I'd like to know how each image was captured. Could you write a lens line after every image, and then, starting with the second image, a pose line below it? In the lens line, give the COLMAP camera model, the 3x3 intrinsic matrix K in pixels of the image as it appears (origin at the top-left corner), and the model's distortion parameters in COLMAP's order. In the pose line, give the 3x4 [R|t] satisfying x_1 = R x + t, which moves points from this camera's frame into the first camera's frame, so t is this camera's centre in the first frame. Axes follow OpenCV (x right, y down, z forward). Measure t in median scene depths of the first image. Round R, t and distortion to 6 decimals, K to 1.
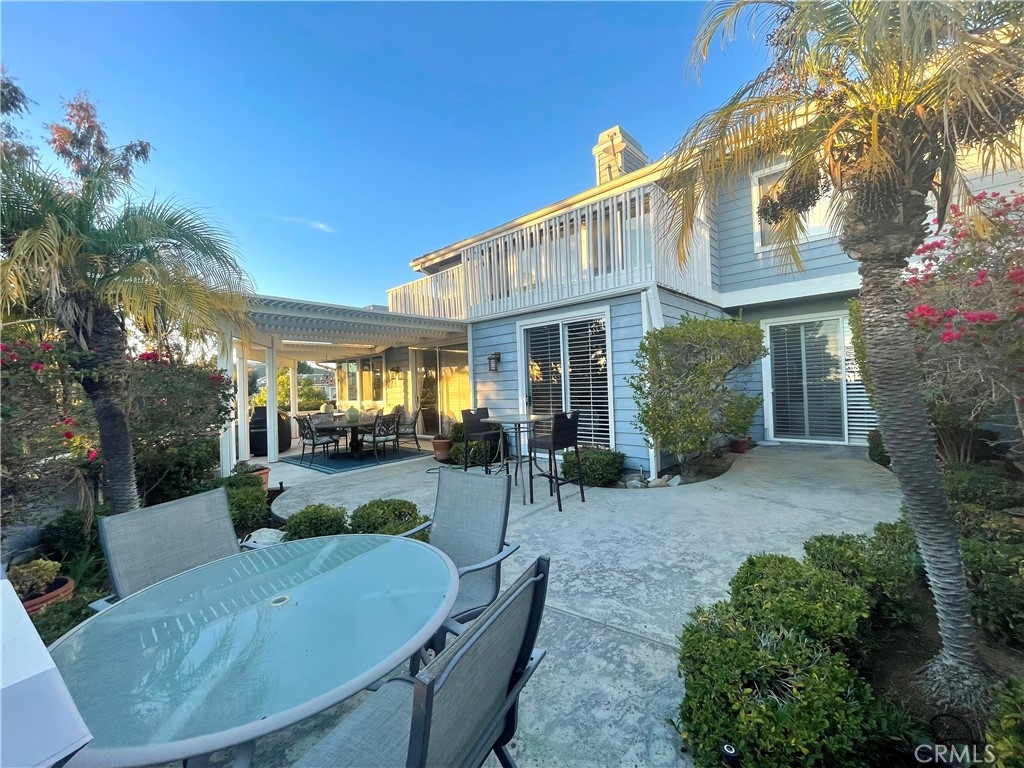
lens RADIAL K [[410.3, 0, 510.9], [0, 410.3, 383.9], [0, 0, 1]] dist [-0.000024, -0.000013]
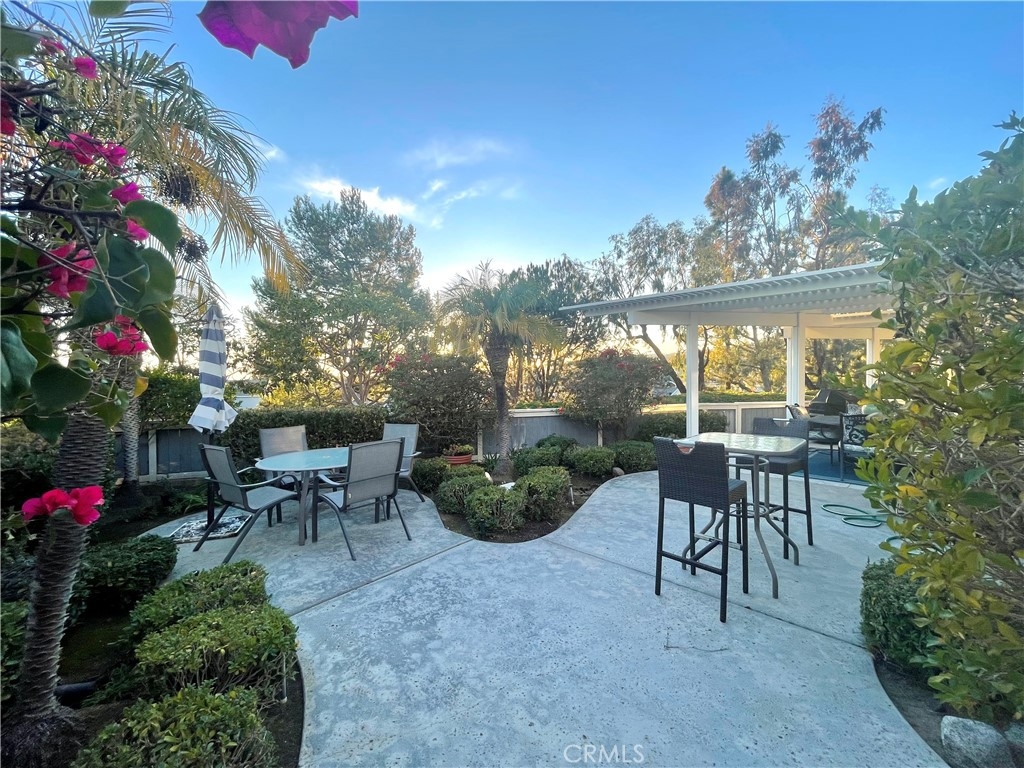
lens RADIAL K [[410.3, 0, 510.9], [0, 410.3, 378.5], [0, 0, 1]] dist [-0.000024, -0.000013]
pose [[-0.056392, 0.054123, -0.996941, 1.000864], [0.012301, 0.998491, 0.053511, -0.072246], [0.998333, -0.009245, -0.056973, 1.110240]]
